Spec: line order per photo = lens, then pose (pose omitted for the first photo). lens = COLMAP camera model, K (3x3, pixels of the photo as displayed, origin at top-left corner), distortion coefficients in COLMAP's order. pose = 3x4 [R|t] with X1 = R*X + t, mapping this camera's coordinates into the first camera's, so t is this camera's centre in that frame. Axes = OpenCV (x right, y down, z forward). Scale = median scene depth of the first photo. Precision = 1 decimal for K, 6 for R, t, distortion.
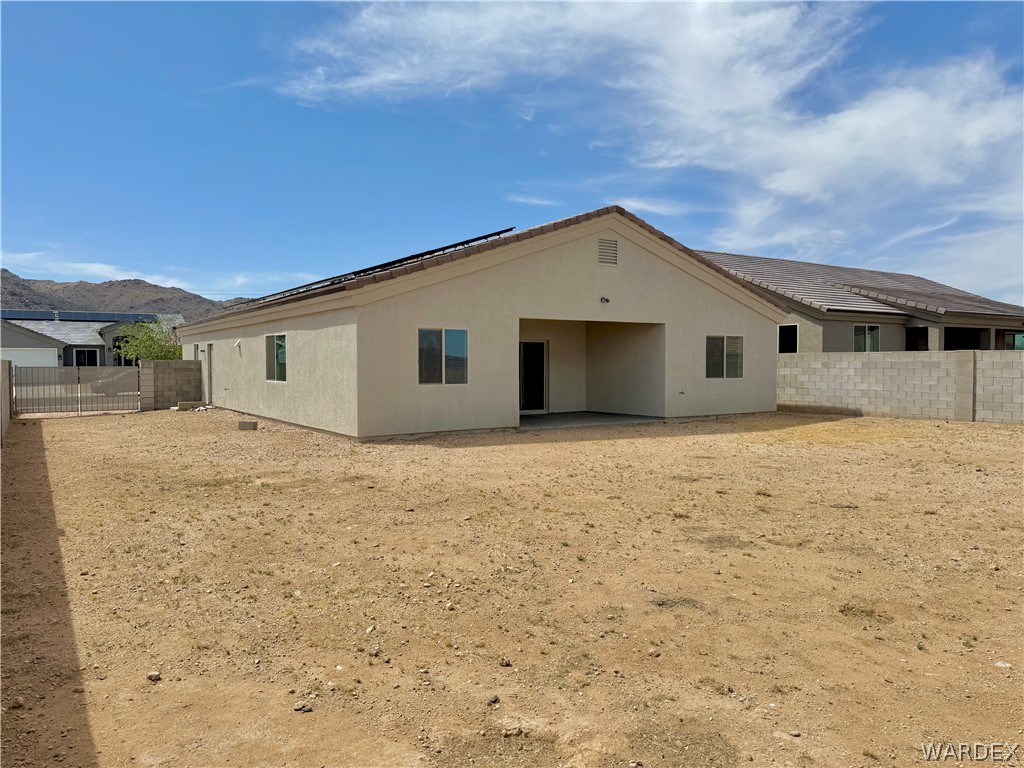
lens RADIAL K [[721.7, 0, 512.0], [0, 721.7, 384.0], [0, 0, 1]] dist [0.067562, -0.119601]
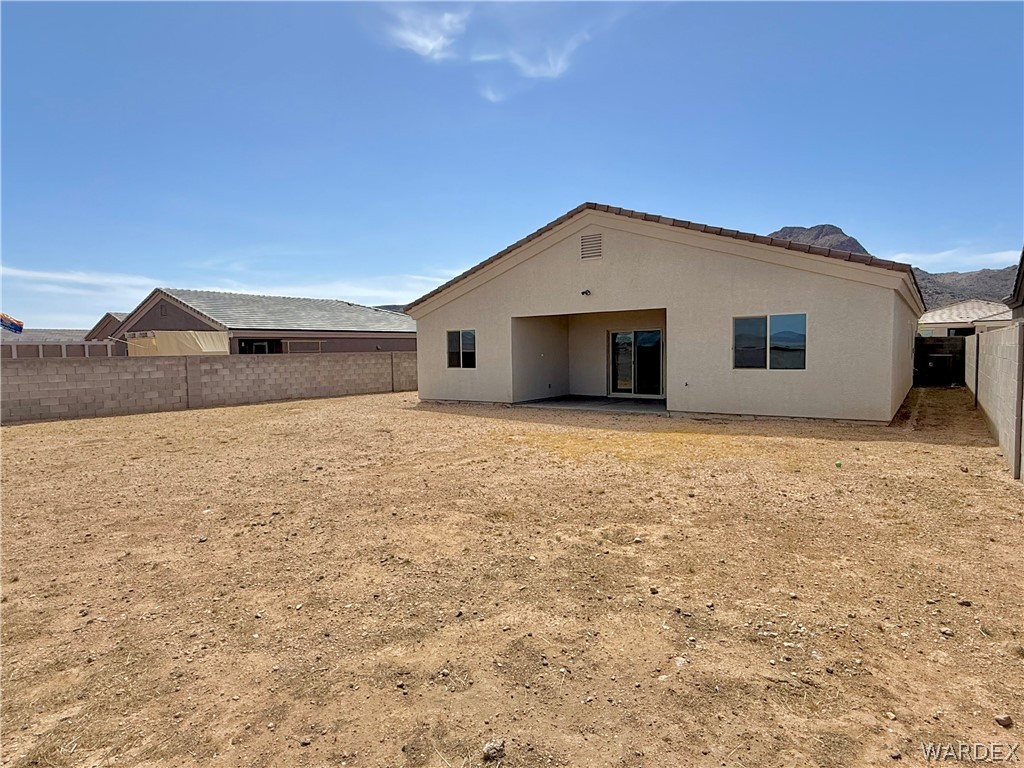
lens RADIAL K [[573.4, 0, 512.0], [0, 573.4, 384.0], [0, 0, 1]] dist [0.004034, 0.001401]
pose [[0.338068, 0.050317, -0.939776, 0.875057], [-0.011729, 0.998717, 0.049254, -0.022268], [0.941049, -0.005629, 0.338224, 0.597371]]
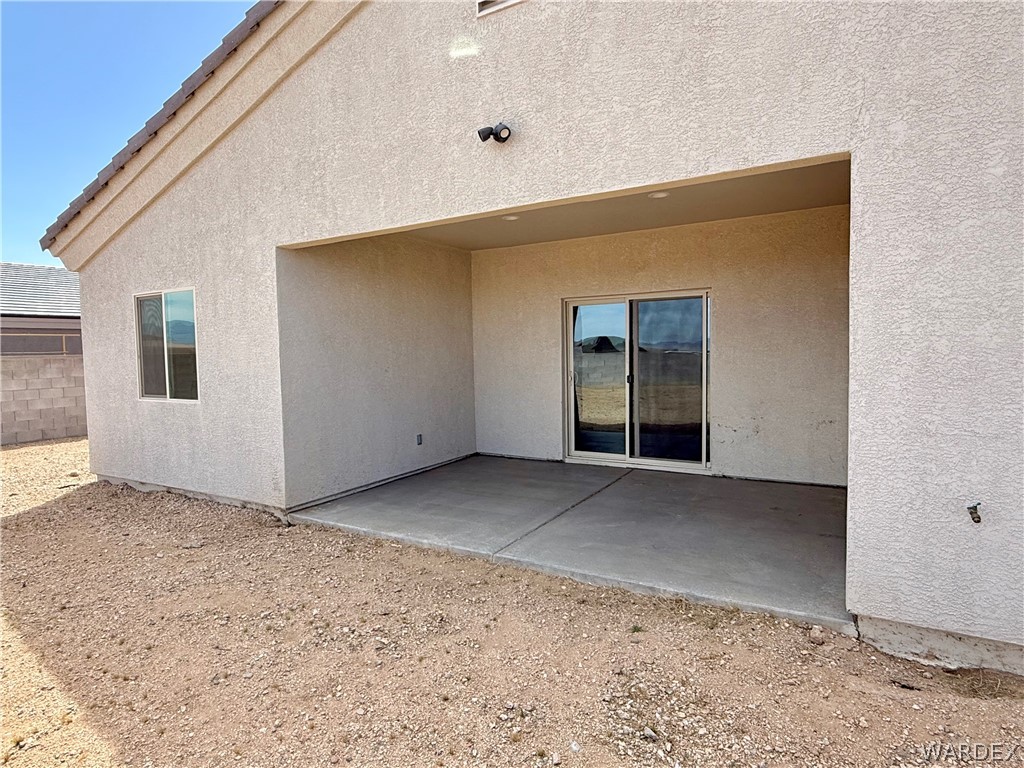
lens RADIAL K [[573.4, 0, 512.0], [0, 573.4, 384.0], [0, 0, 1]] dist [0.004034, 0.001401]
pose [[0.431293, 0.047083, -0.900983, 0.332444], [-0.007750, 0.998794, 0.048485, -0.027923], [0.902179, -0.013929, 0.431137, 0.888028]]
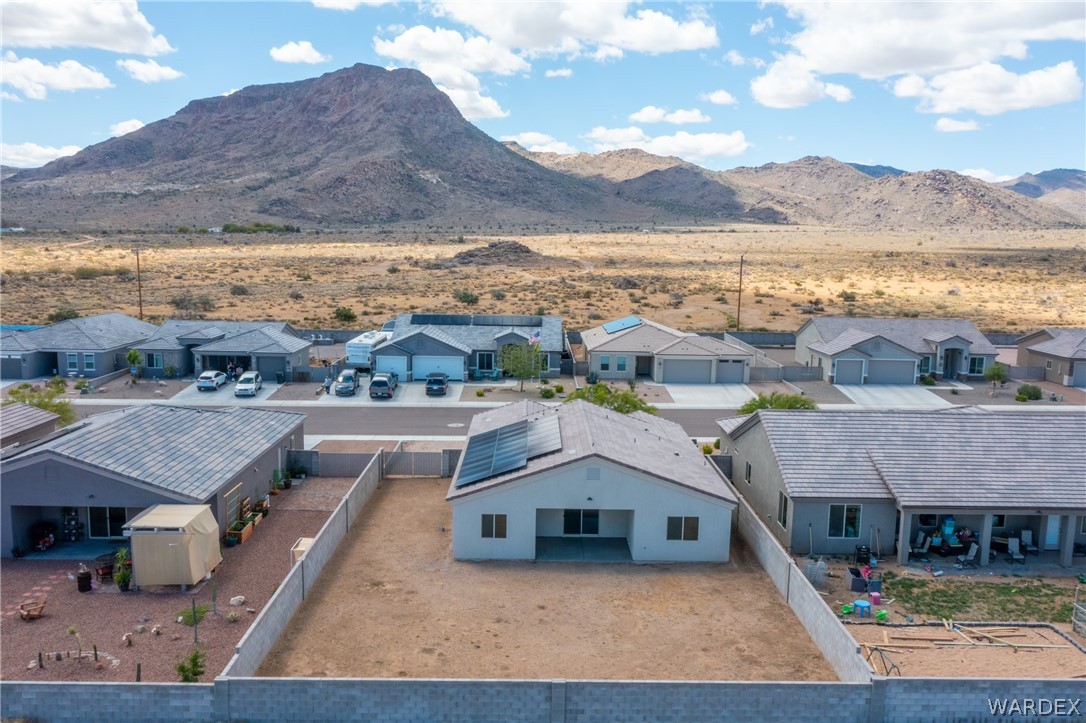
lens RADIAL K [[892.6, 0, 543.0], [0, 892.6, 361.5], [0, 0, 1]] dist [-0.037342, 0.000238]
pose [[0.837635, 0.096116, -0.537708, 1.228681], [-0.037912, 0.992253, 0.118307, -0.734444], [0.544914, -0.078712, 0.834789, -0.980114]]
